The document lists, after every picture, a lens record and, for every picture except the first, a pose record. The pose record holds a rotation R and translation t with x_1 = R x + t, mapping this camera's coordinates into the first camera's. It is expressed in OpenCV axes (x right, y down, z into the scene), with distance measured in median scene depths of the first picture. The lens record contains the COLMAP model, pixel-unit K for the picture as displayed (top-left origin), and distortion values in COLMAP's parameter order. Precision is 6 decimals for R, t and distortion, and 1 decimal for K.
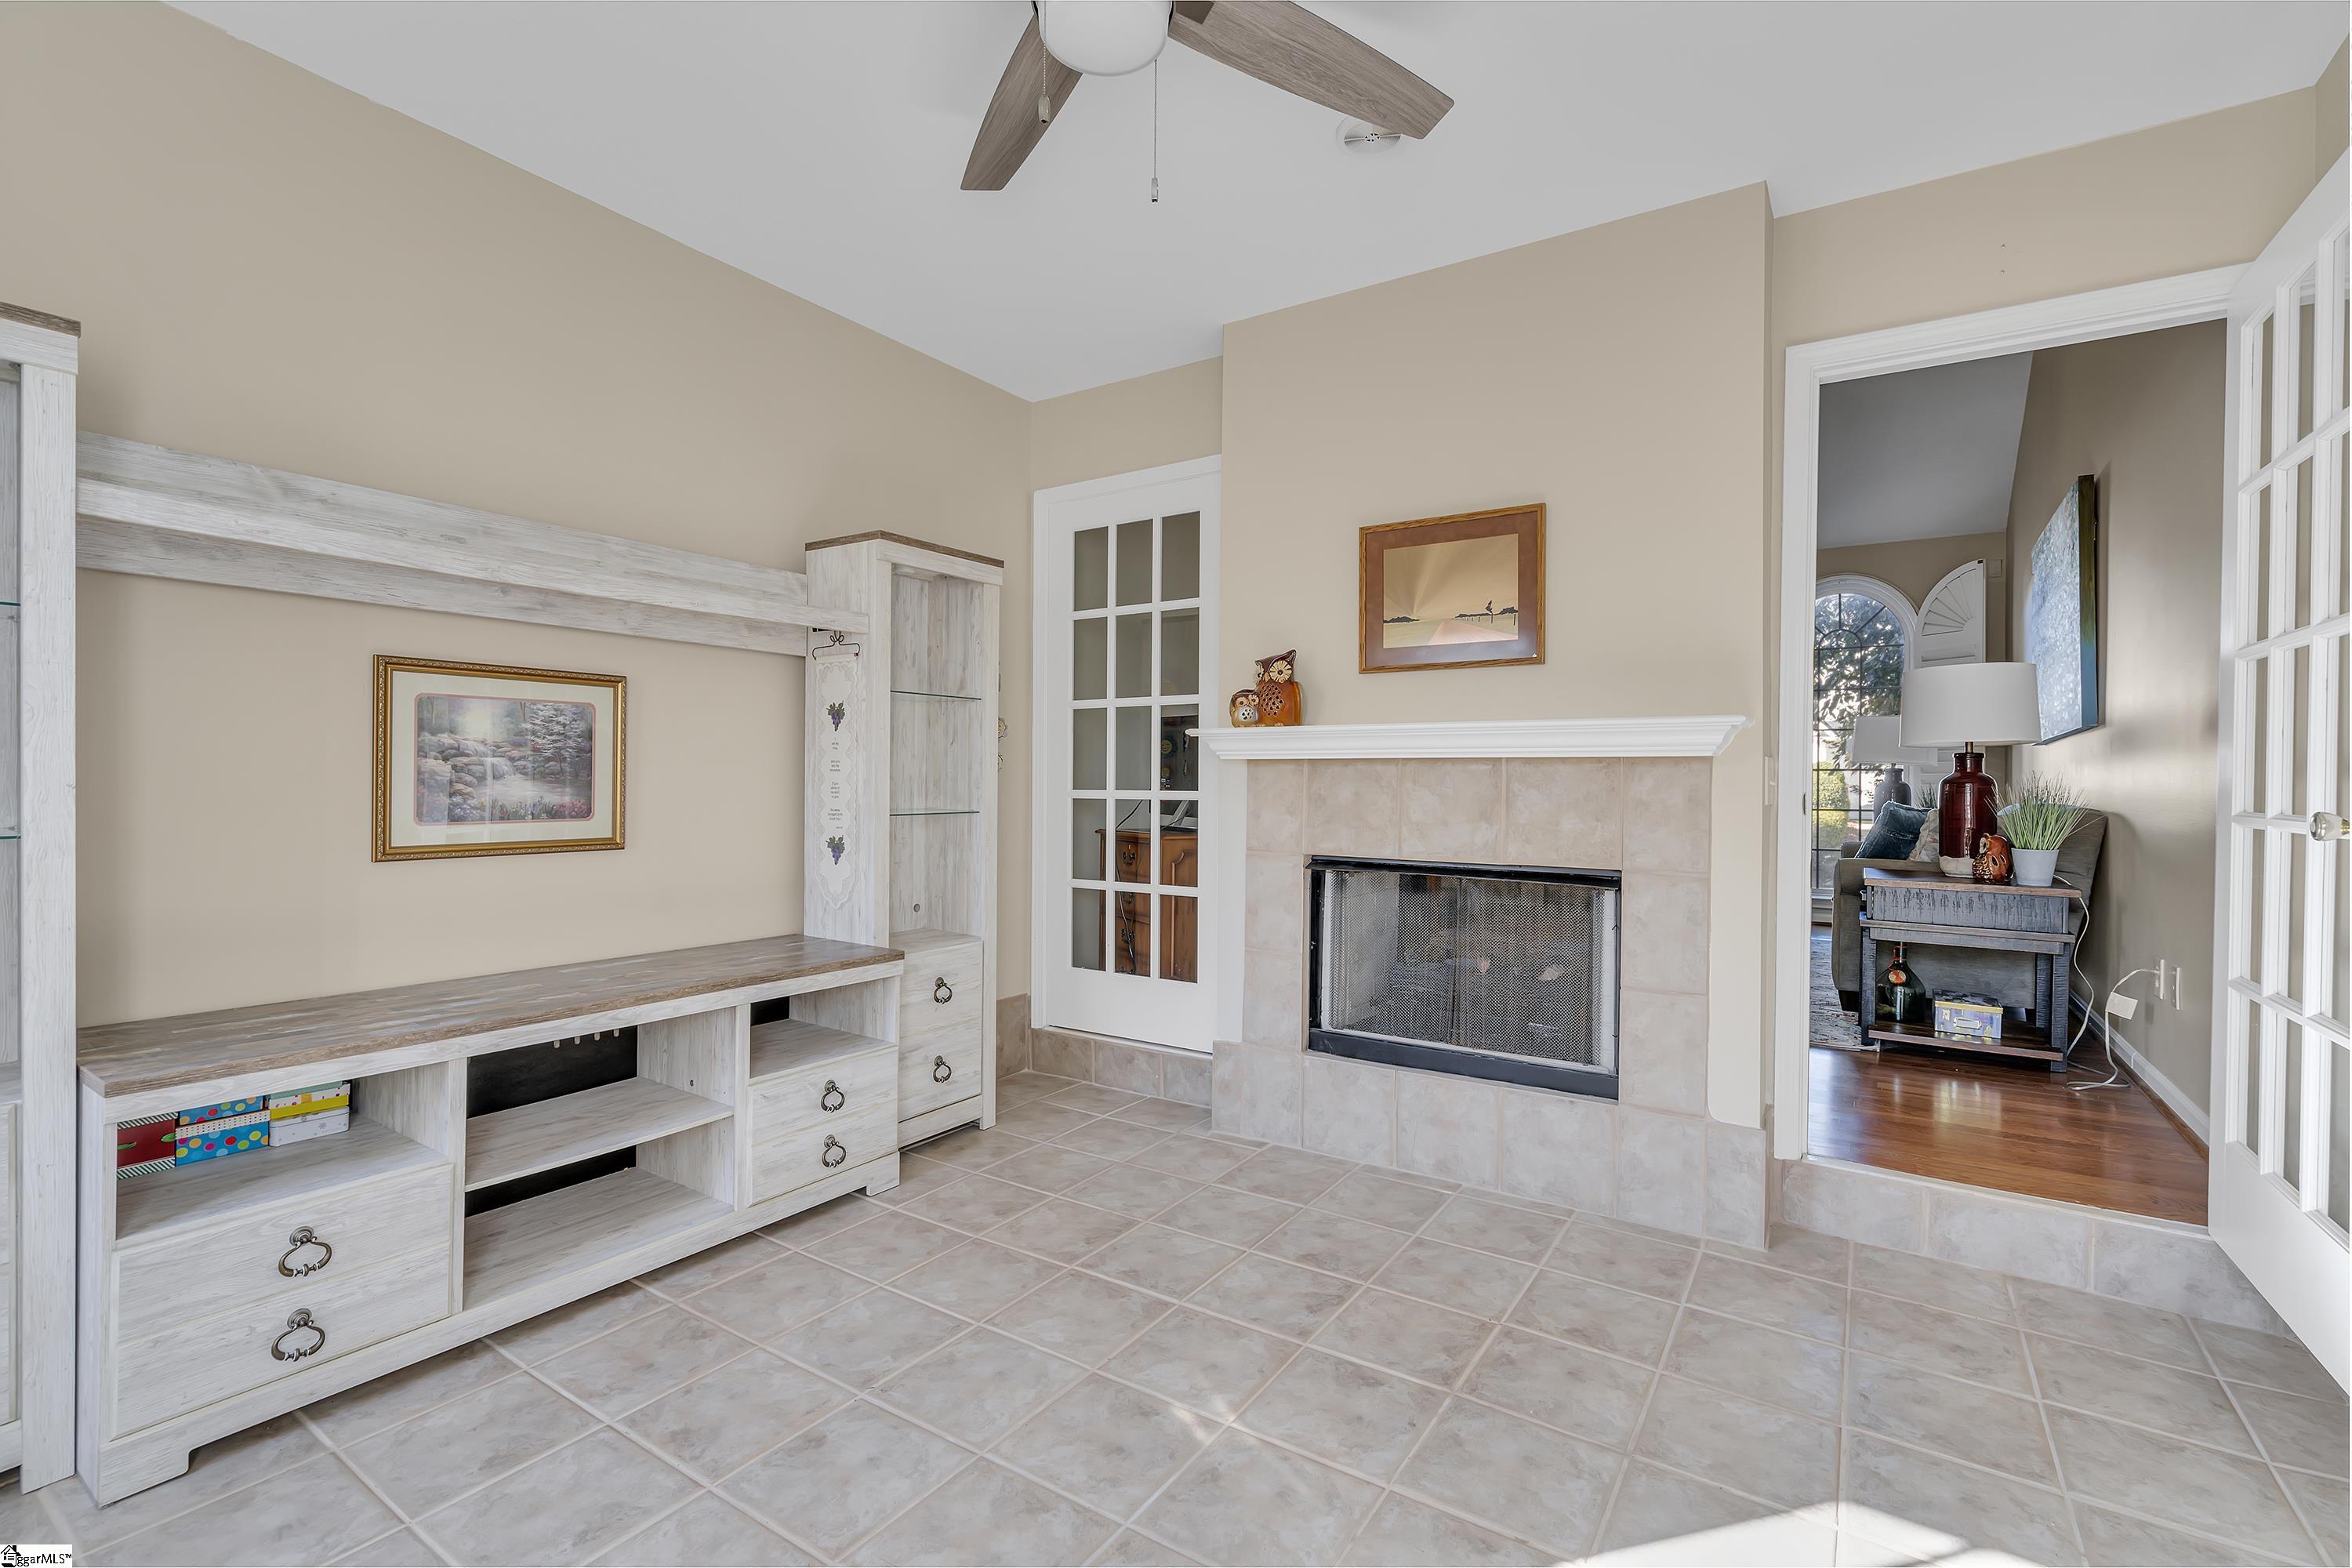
lens RADIAL K [[1054.0, 0, 1176.0], [0, 1054.0, 784.0], [0, 0, 1]] dist [-0.001661, 0.000915]
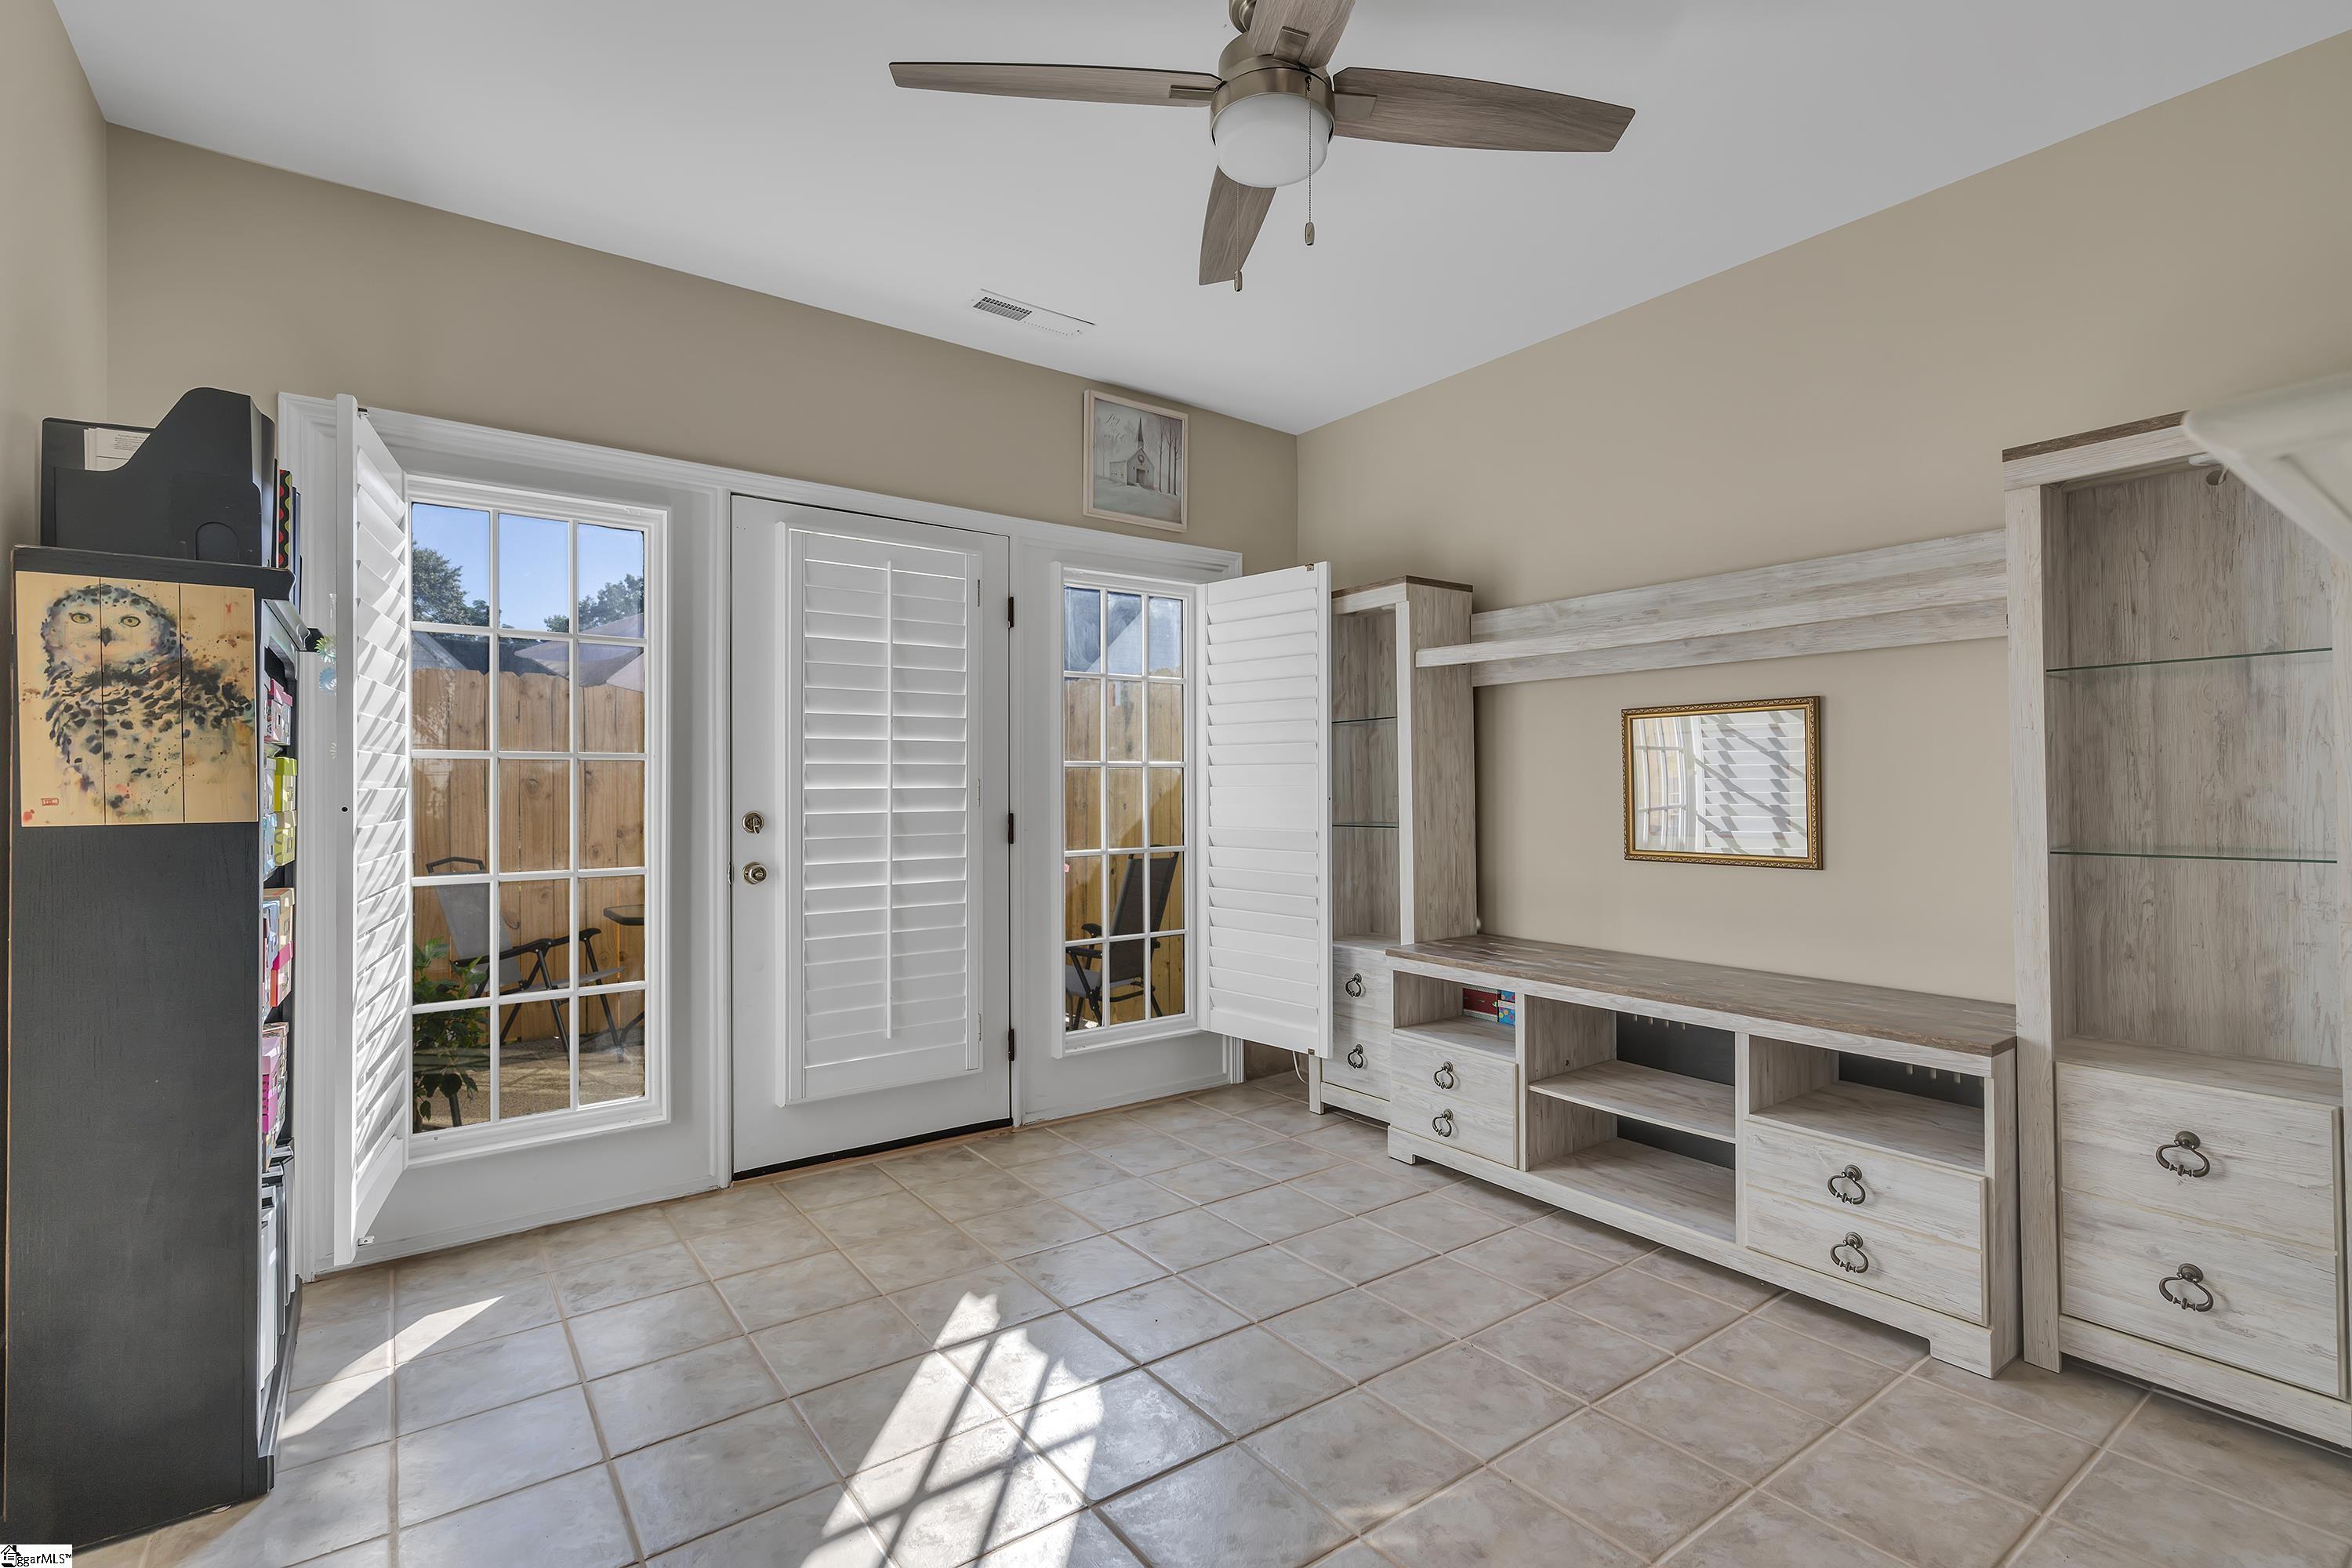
lens RADIAL K [[1070.9, 0, 1170.3], [0, 1070.9, 785.9], [0, 0, 1]] dist [-0.002146, 0.000020]
pose [[-0.353509, -0.014544, -0.935318, 0.755185], [-0.005938, 0.999894, -0.013304, -0.000467], [0.935412, 0.000851, -0.353558, 0.934223]]
